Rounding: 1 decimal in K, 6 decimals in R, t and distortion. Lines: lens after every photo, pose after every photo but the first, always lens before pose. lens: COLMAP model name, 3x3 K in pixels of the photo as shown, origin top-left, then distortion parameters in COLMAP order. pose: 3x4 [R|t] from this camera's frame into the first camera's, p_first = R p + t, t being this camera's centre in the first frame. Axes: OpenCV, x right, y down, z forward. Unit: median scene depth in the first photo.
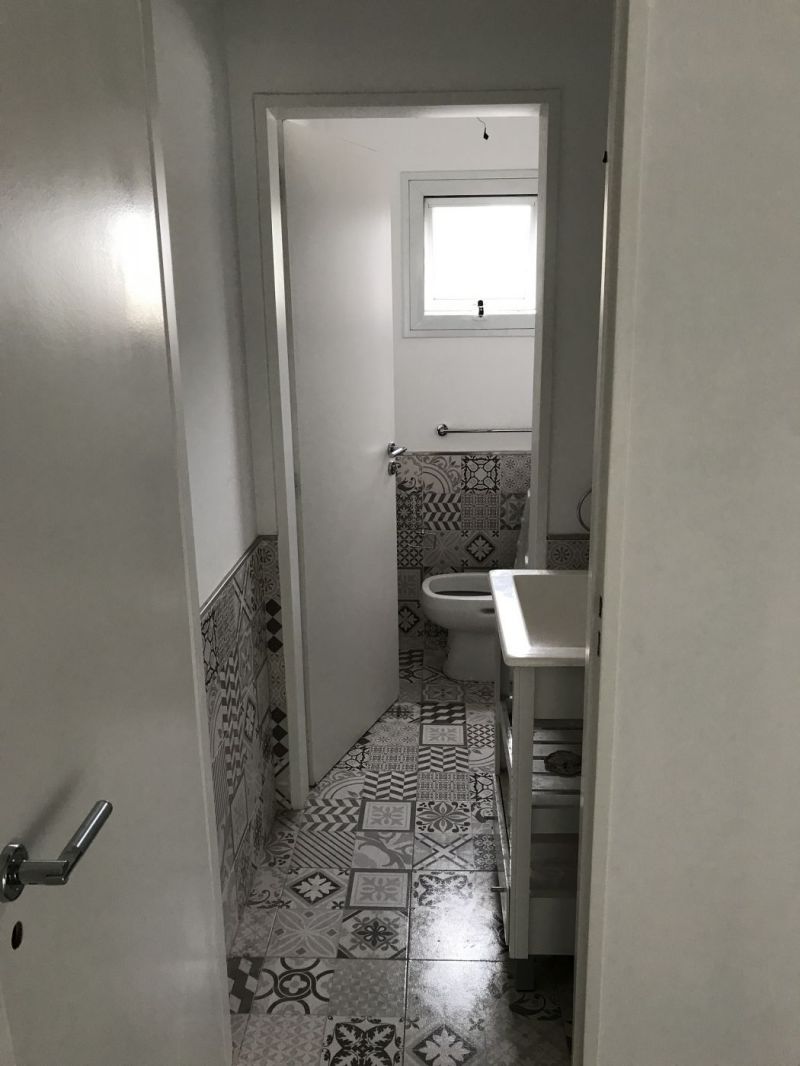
lens RADIAL K [[871.0, 0, 402.6], [0, 871.0, 532.0], [0, 0, 1]] dist [0.036947, -0.059364]
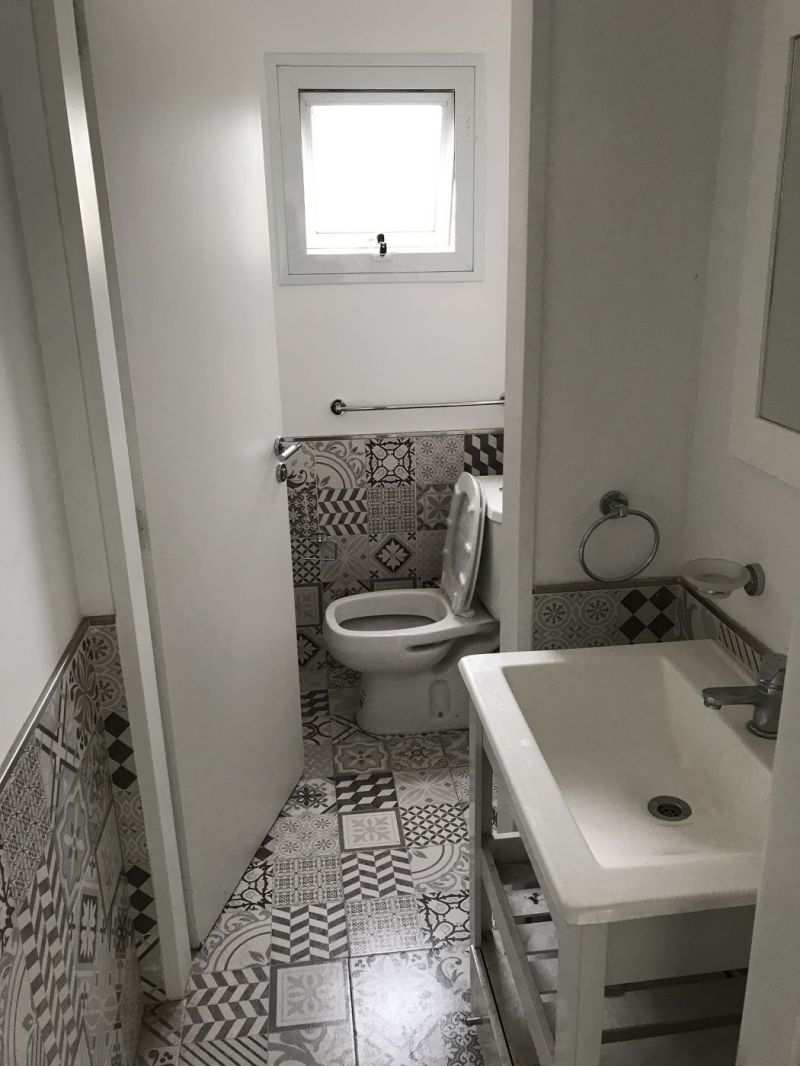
lens RADIAL K [[871.0, 0, 405.4], [0, 871.0, 530.5], [0, 0, 1]] dist [0.036947, -0.059364]
pose [[0.986311, -0.056429, 0.154937, -0.025969], [0.046513, 0.996675, 0.066901, -0.070868], [-0.158197, -0.058779, 0.985656, 0.283439]]
